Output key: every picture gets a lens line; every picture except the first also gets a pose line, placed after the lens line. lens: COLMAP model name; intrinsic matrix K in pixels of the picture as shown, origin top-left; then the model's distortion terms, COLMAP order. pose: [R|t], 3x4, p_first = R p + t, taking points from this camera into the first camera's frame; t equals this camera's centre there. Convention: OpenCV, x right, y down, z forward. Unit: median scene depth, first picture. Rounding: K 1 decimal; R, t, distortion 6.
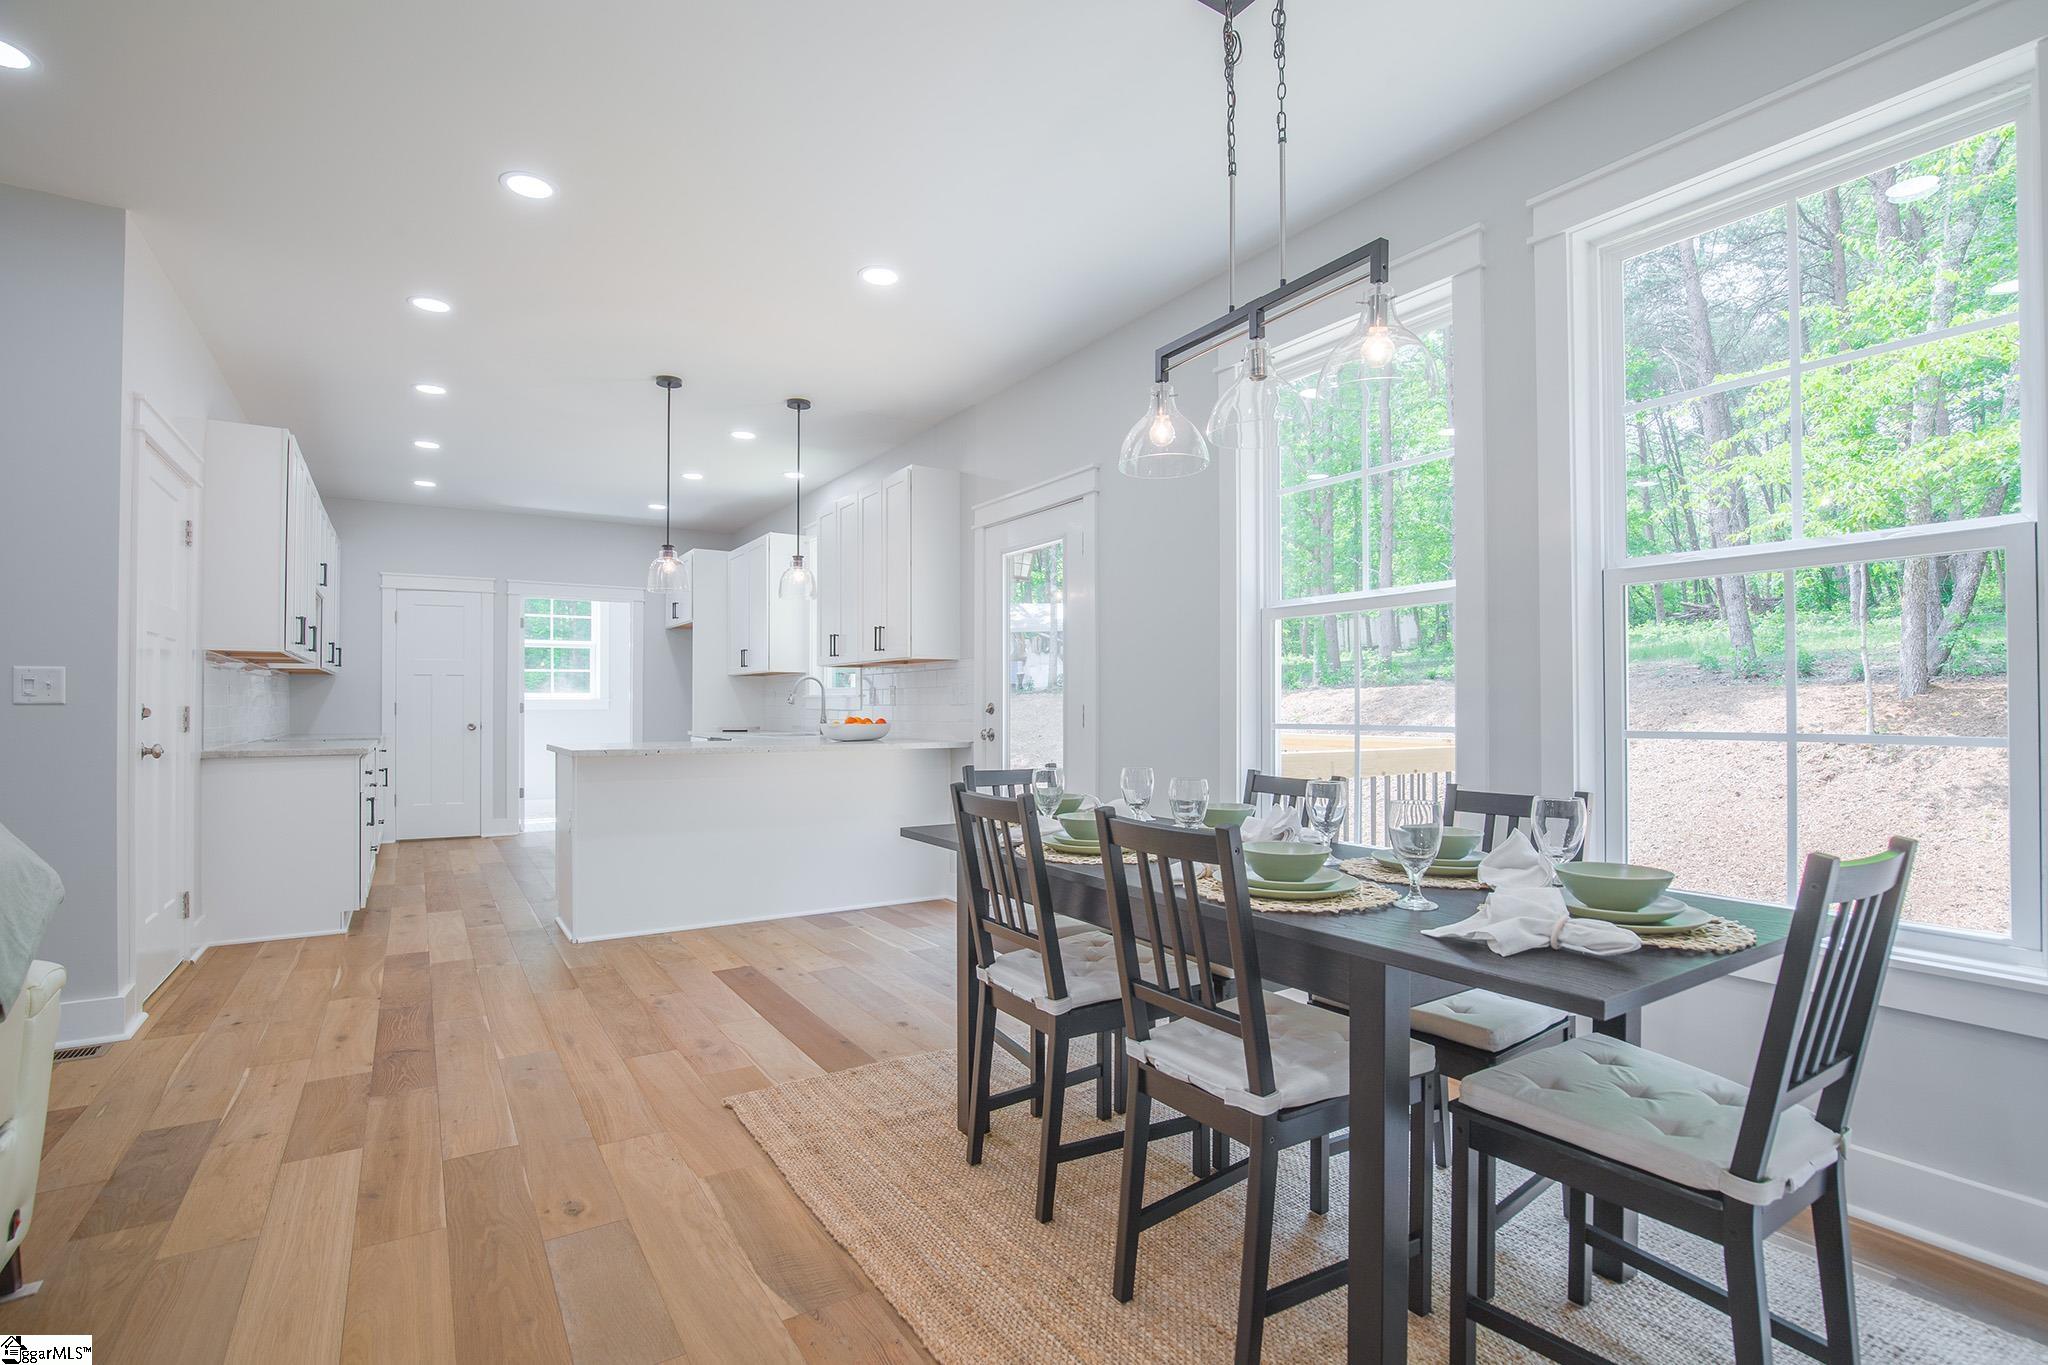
lens RADIAL K [[963.4, 0, 1024.0], [0, 963.4, 682.5], [0, 0, 1]] dist [-0.001198, -0.000137]
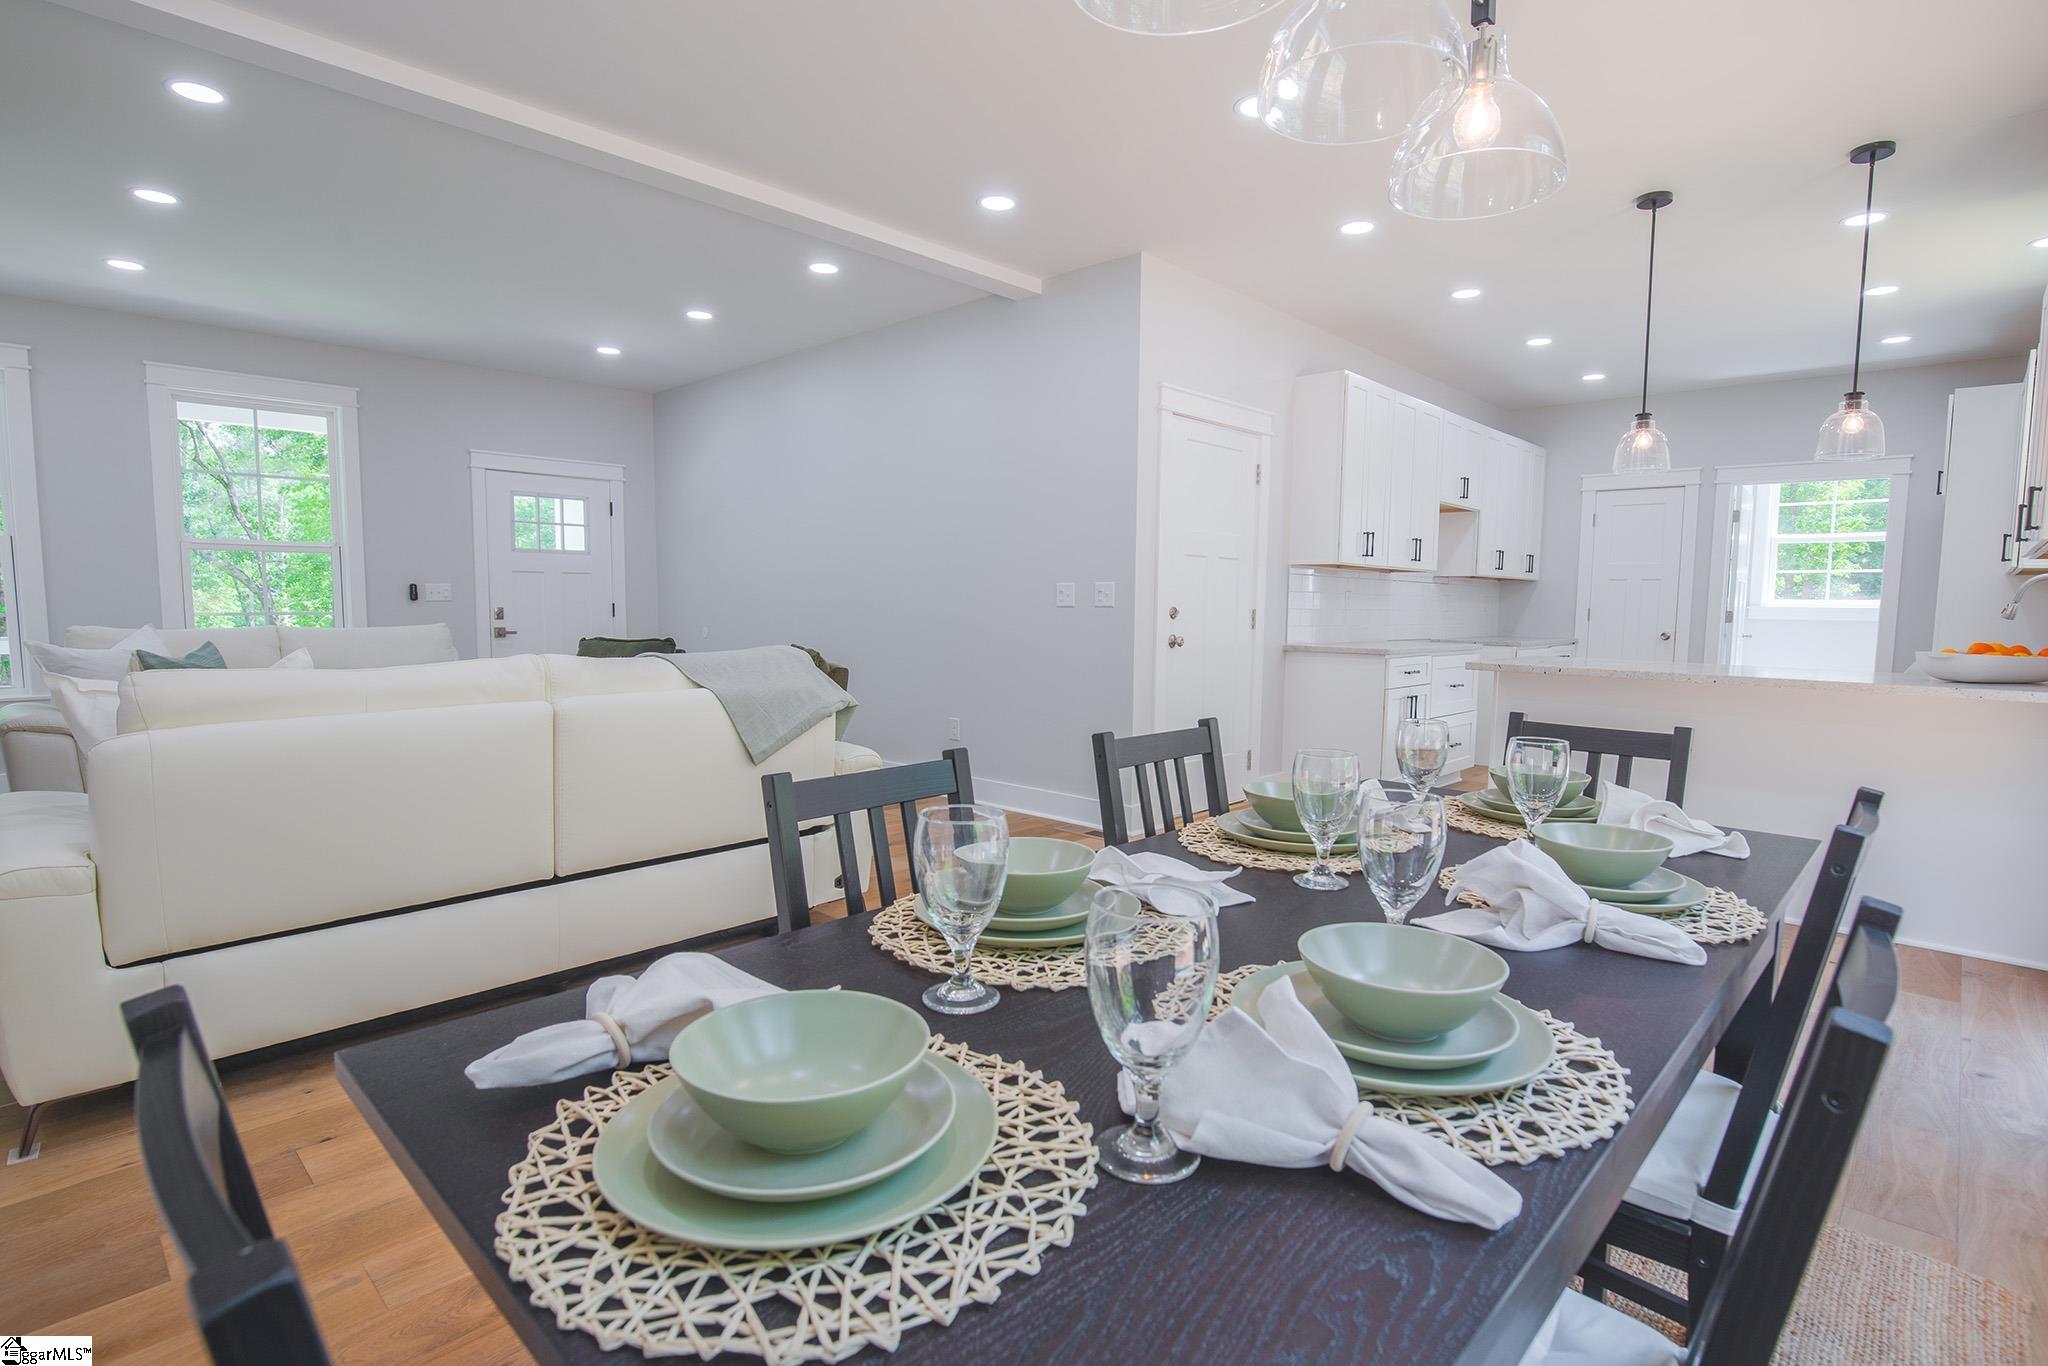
lens RADIAL K [[1005.2, 0, 1024.0], [0, 1005.2, 683.0], [0, 0, 1]] dist [-0.021194, -0.000230]
pose [[0.233419, 0.085819, -0.968582, 0.282560], [0.007638, 0.995905, 0.090080, 0.000737], [0.972346, -0.028425, 0.231807, 0.267994]]
